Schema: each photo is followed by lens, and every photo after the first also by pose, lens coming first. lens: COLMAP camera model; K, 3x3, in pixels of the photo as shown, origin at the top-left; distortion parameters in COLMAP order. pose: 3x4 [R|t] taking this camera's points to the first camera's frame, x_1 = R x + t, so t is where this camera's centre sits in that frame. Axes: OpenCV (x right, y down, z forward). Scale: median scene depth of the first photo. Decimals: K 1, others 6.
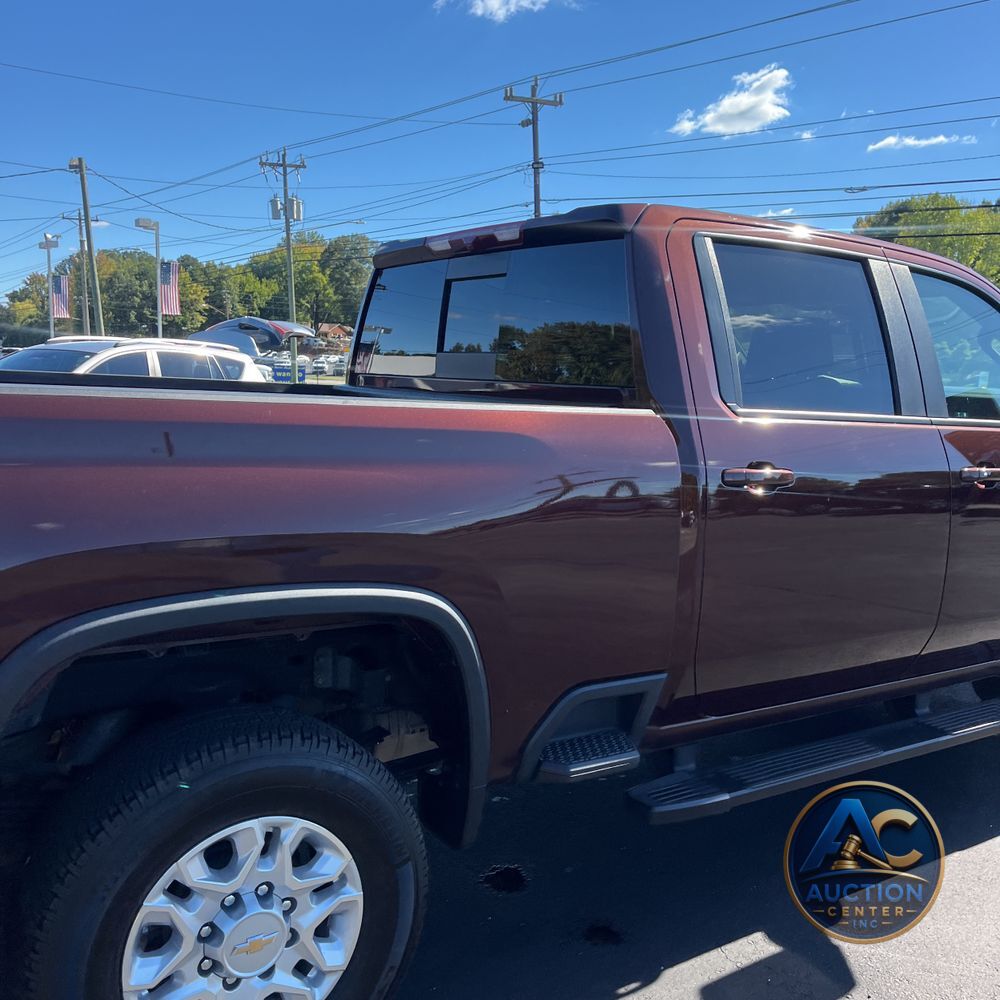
lens RADIAL K [[1006.0, 0, 500.0], [0, 1006.0, 500.0], [0, 0, 1]] dist [0.038155, -0.015663]
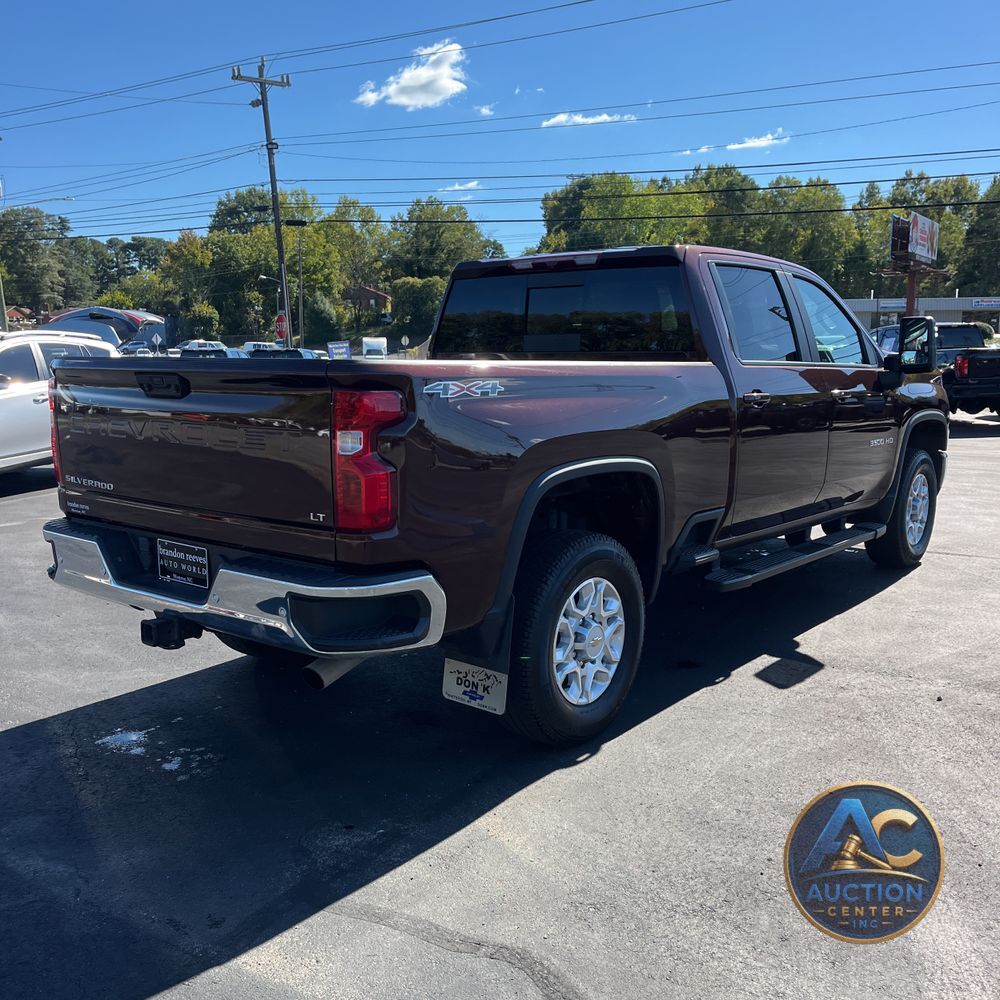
lens RADIAL K [[1006.0, 0, 500.0], [0, 1006.0, 500.0], [0, 0, 1]] dist [0.038155, -0.015663]
pose [[0.957937, -0.082091, 0.274986, -0.155988], [0.075155, 0.996533, 0.035683, 0.013672], [-0.276962, -0.013516, 0.960786, -0.136539]]
